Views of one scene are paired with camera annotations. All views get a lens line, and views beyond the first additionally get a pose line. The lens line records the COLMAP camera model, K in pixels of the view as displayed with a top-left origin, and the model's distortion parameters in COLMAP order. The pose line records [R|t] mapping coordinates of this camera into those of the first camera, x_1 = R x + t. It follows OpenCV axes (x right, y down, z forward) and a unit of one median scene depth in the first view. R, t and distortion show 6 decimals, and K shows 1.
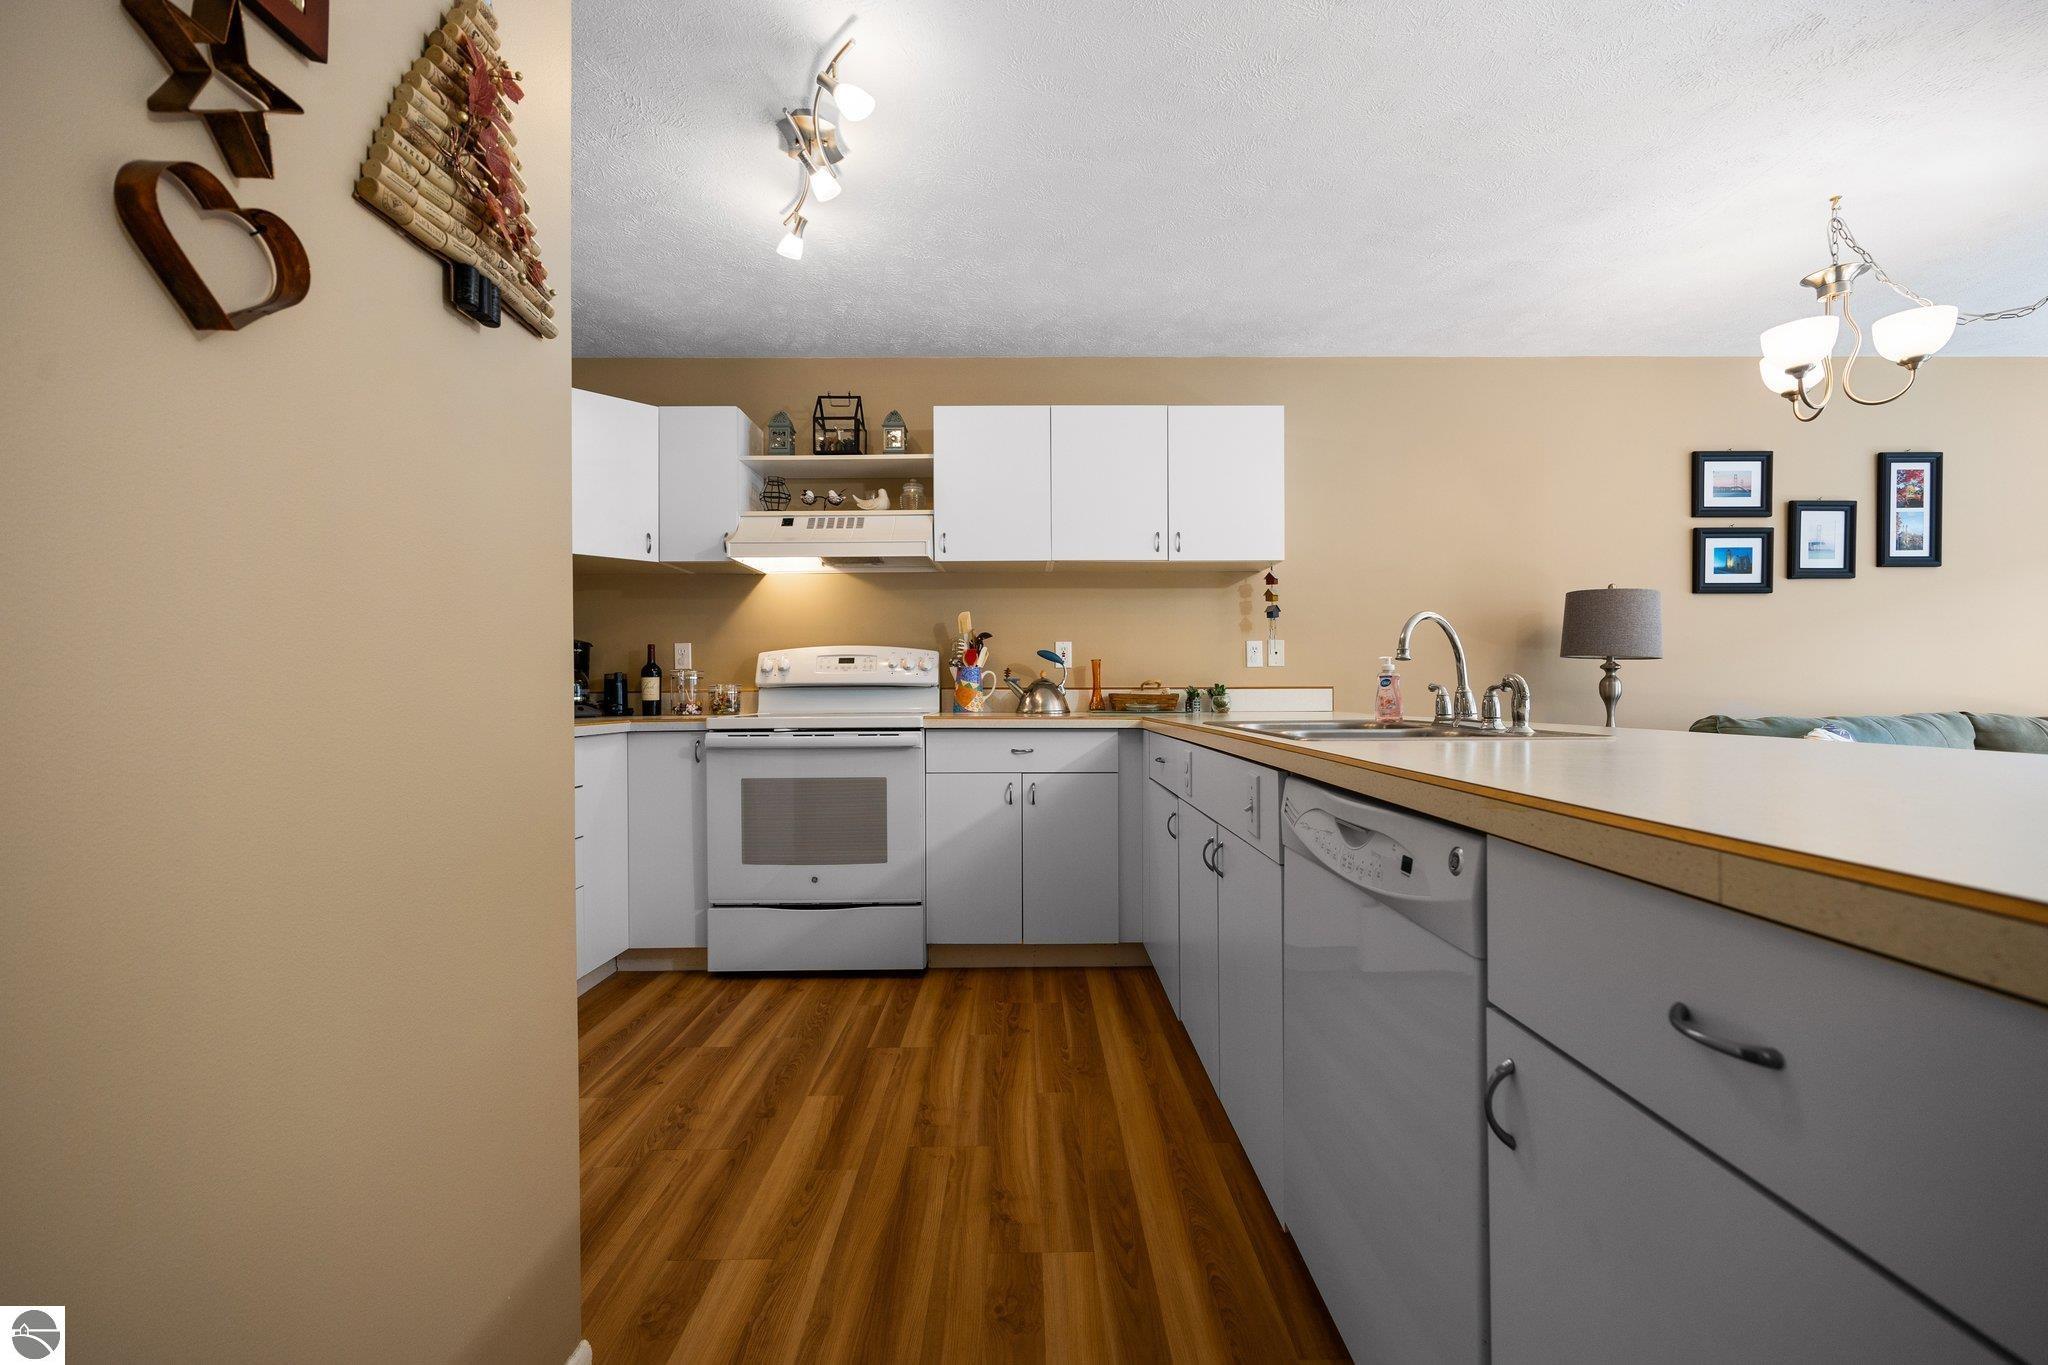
lens RADIAL K [[843.1, 0, 1025.6], [0, 843.1, 682.5], [0, 0, 1]] dist [0.002571, 0.000186]
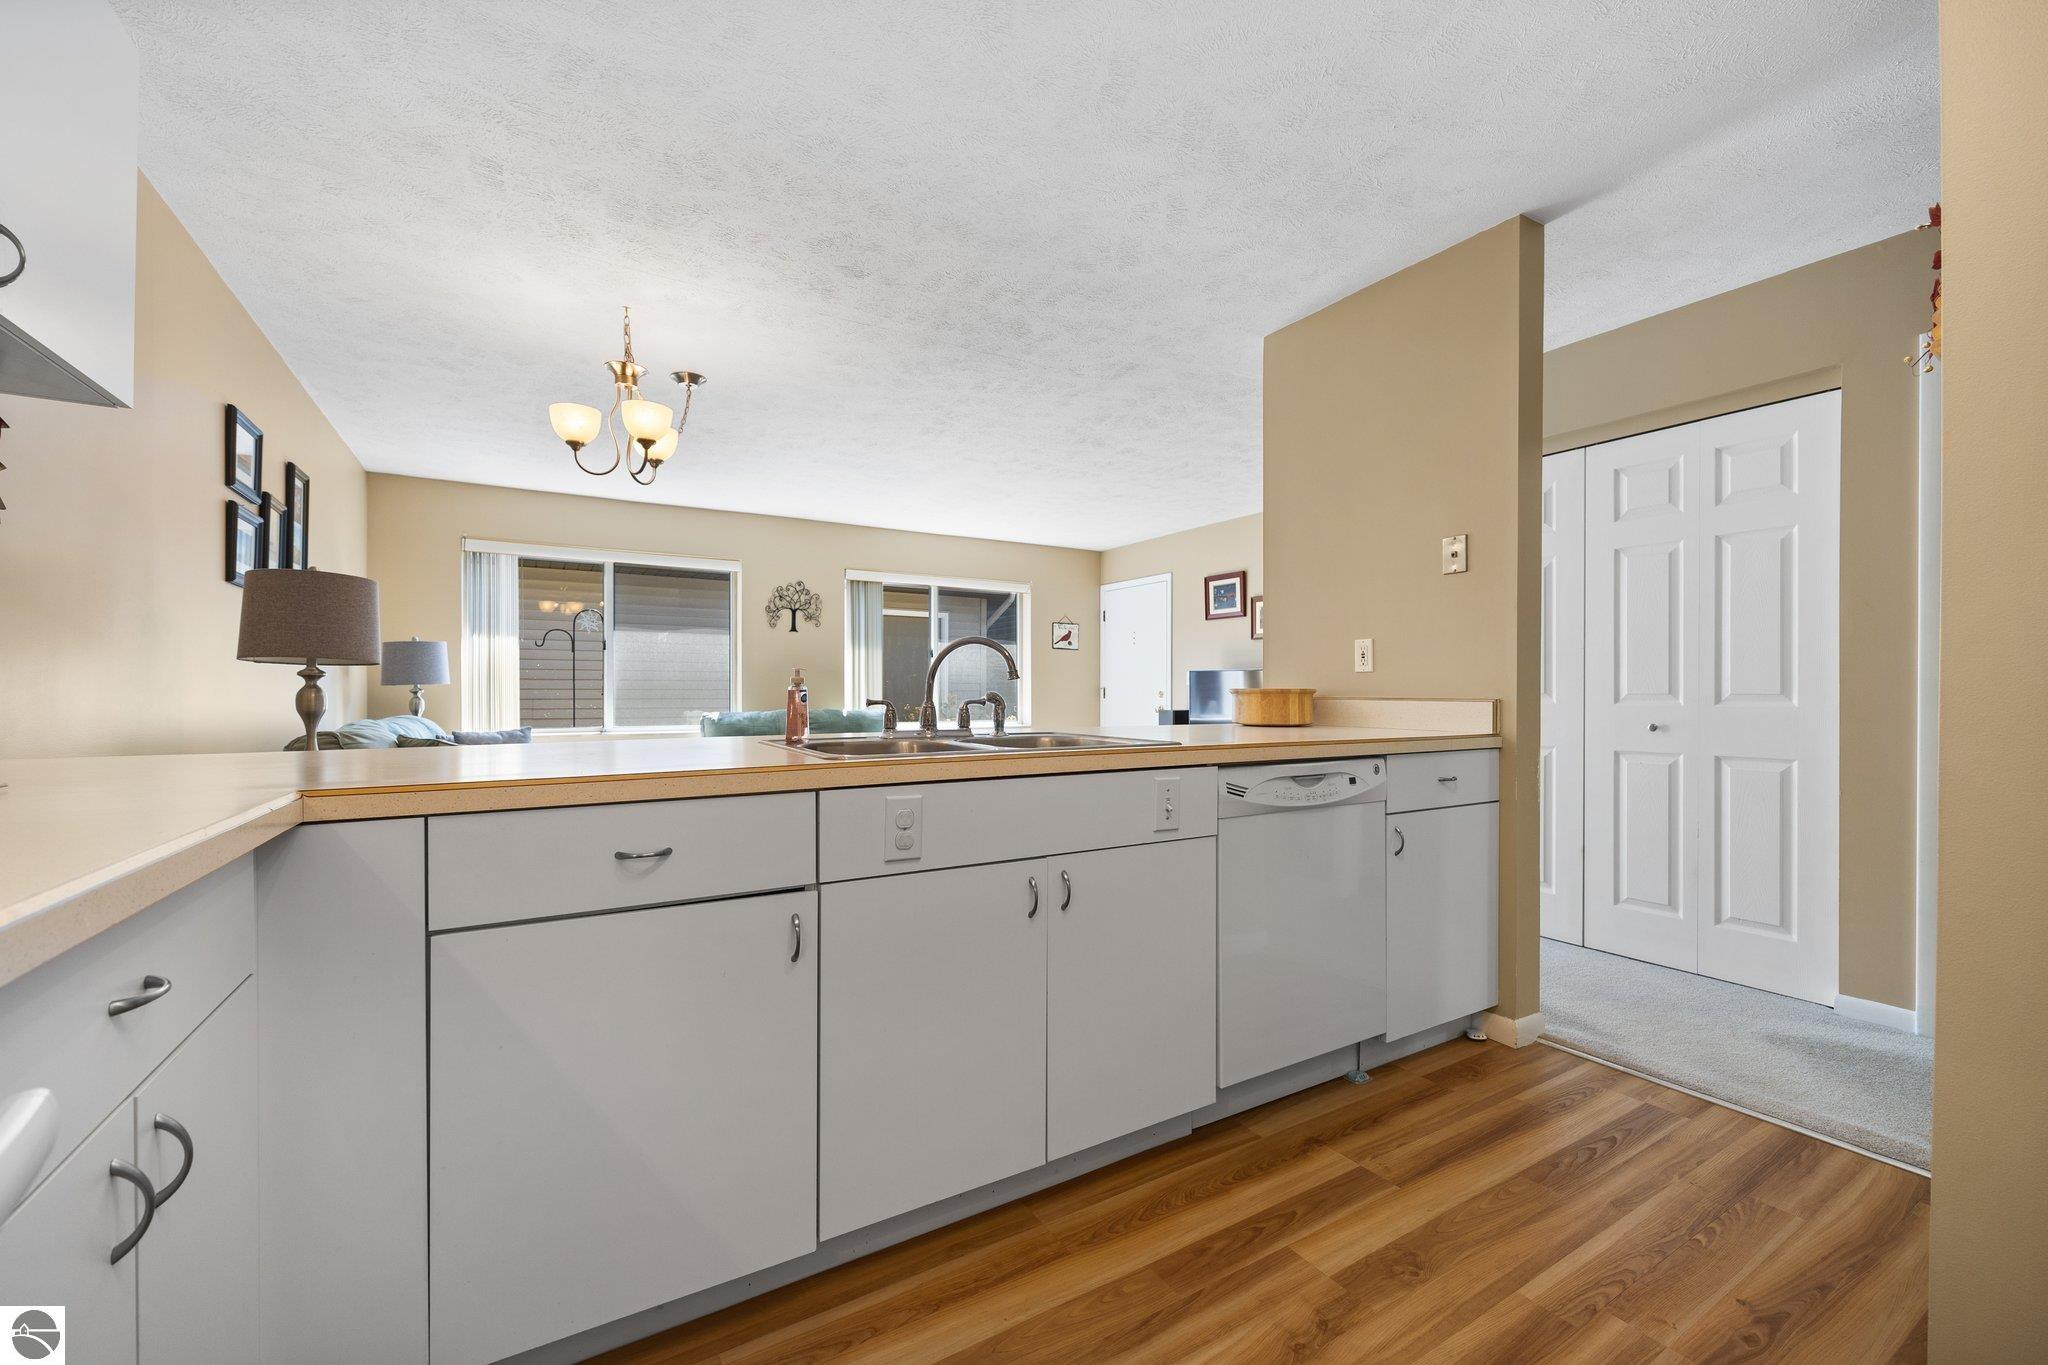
lens RADIAL K [[820.5, 0, 1021.6], [0, 820.5, 694.2], [0, 0, 1]] dist [-0.005451, 0.000894]
pose [[-0.508809, -0.001844, 0.860877, -0.268834], [-0.005597, 0.999984, -0.001166, -0.002882], [-0.860861, -0.005412, -0.508811, 0.777856]]
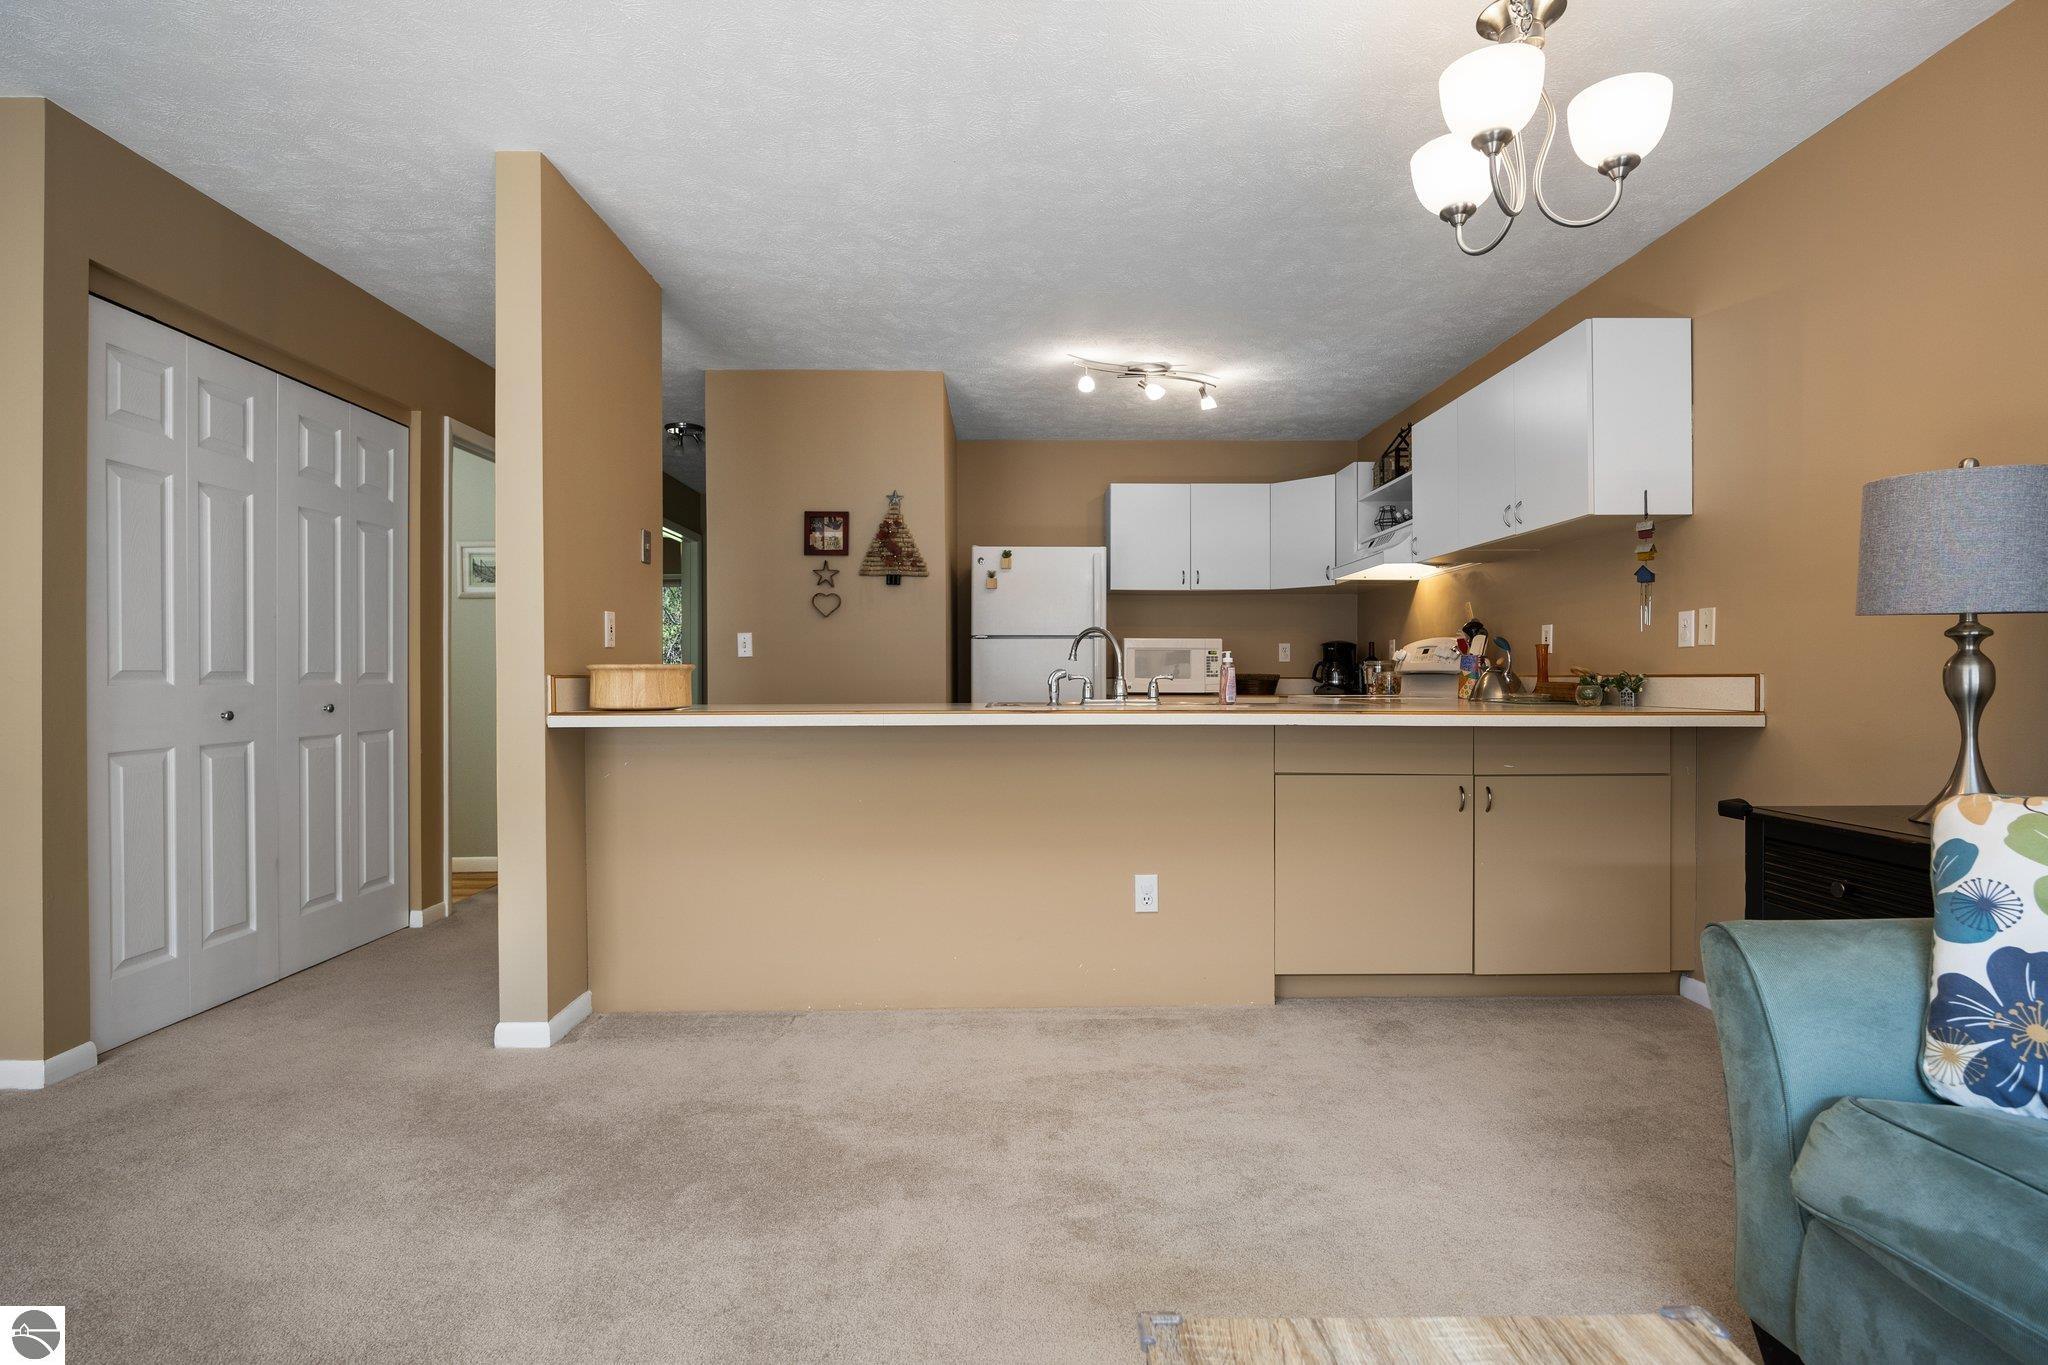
lens RADIAL K [[1030.8, 0, 1035.2], [0, 1030.8, 683.9], [0, 0, 1]] dist [-0.018692, 0.000562]
pose [[0.021957, 0.009618, -0.999713, 1.194859], [0.009482, 0.999907, 0.009828, 0.000135], [0.999714, -0.009695, 0.021863, 0.434703]]
